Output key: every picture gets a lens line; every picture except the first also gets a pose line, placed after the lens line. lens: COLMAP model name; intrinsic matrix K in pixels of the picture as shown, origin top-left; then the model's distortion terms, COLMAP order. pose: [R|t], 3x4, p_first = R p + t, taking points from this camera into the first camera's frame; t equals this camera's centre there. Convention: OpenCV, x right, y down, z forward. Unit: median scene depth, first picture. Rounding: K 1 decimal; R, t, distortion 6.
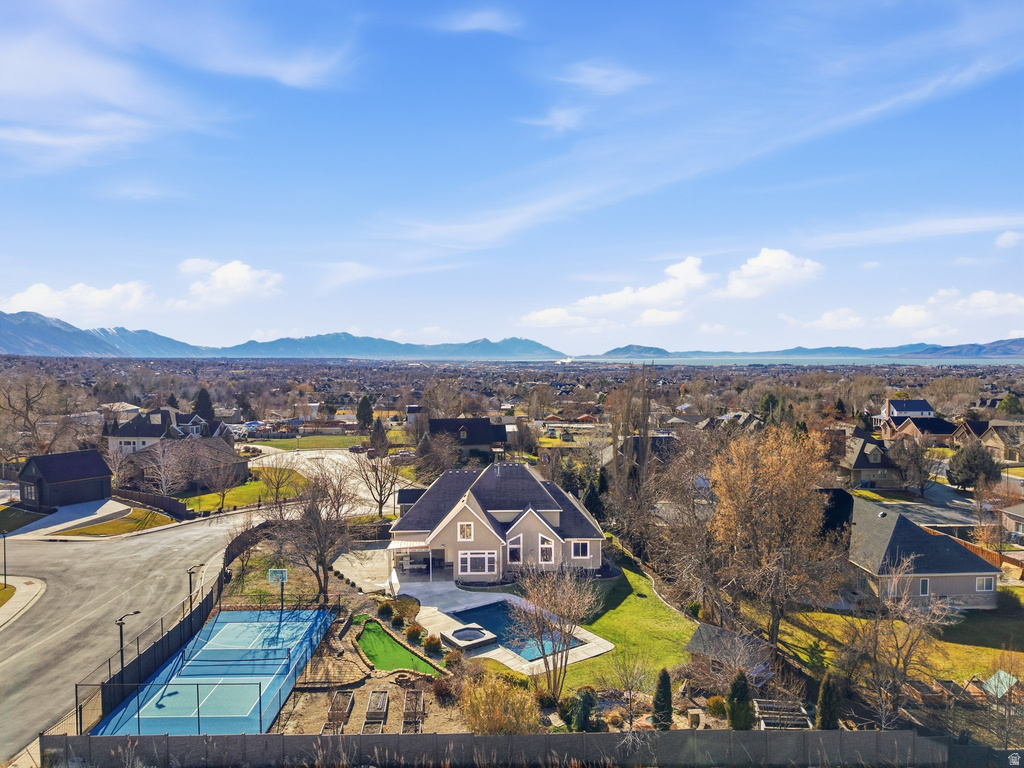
lens RADIAL K [[679.3, 0, 512.0], [0, 679.3, 384.0], [0, 0, 1]] dist [0.037747, -0.067777]
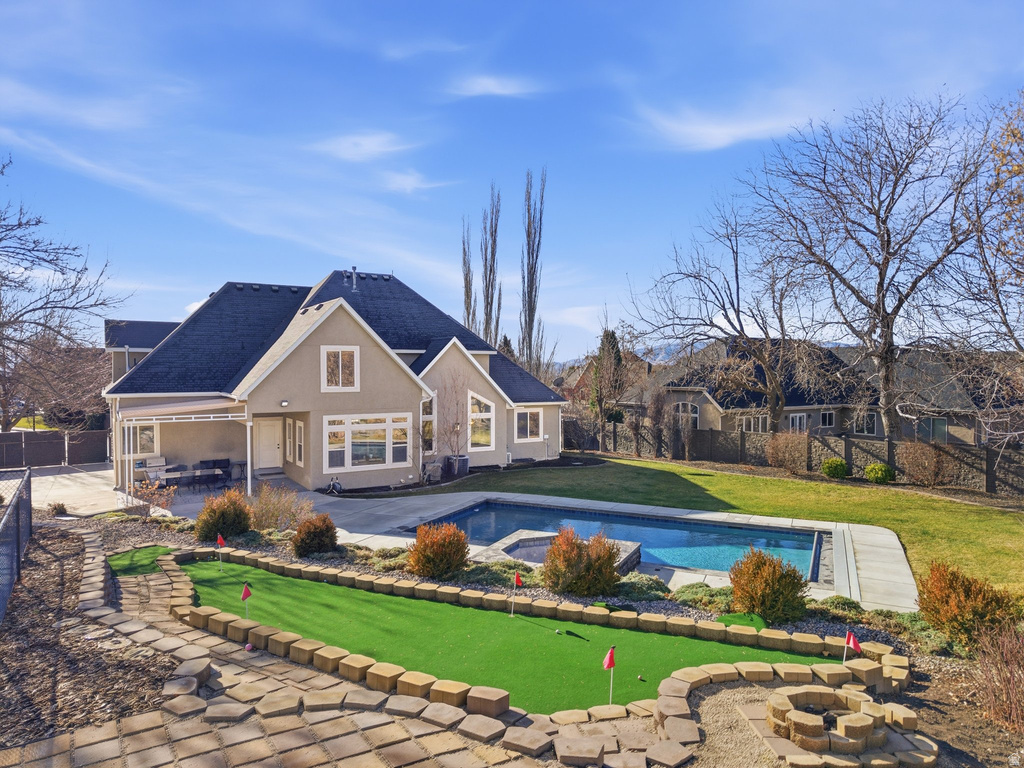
lens RADIAL K [[679.3, 0, 512.0], [0, 679.3, 384.0], [0, 0, 1]] dist [0.037747, -0.067777]
pose [[0.860060, -0.004167, 0.510176, -0.190301], [0.015664, 0.999711, -0.018241, 0.234636], [-0.509952, 0.023680, 0.859877, 0.587517]]
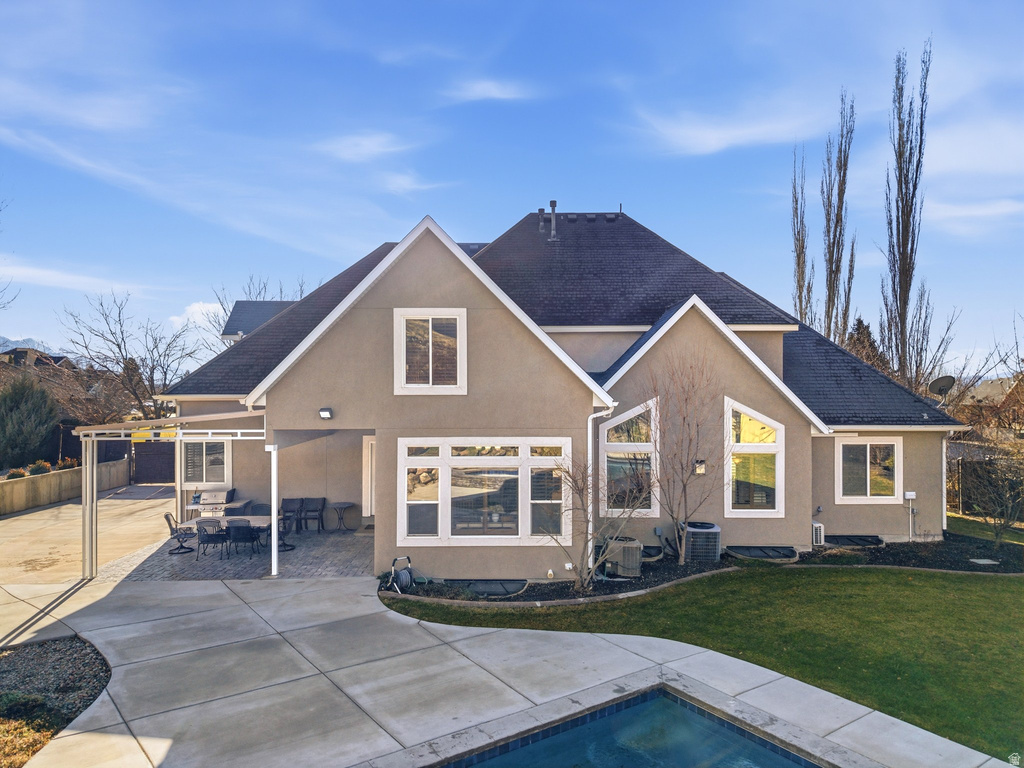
lens RADIAL K [[679.3, 0, 512.0], [0, 679.3, 384.0], [0, 0, 1]] dist [0.037747, -0.067777]
pose [[0.999970, 0.007144, -0.002857, -0.041104], [-0.007264, 0.998990, -0.044340, 0.236438], [0.002537, 0.044360, 0.999012, 0.776640]]
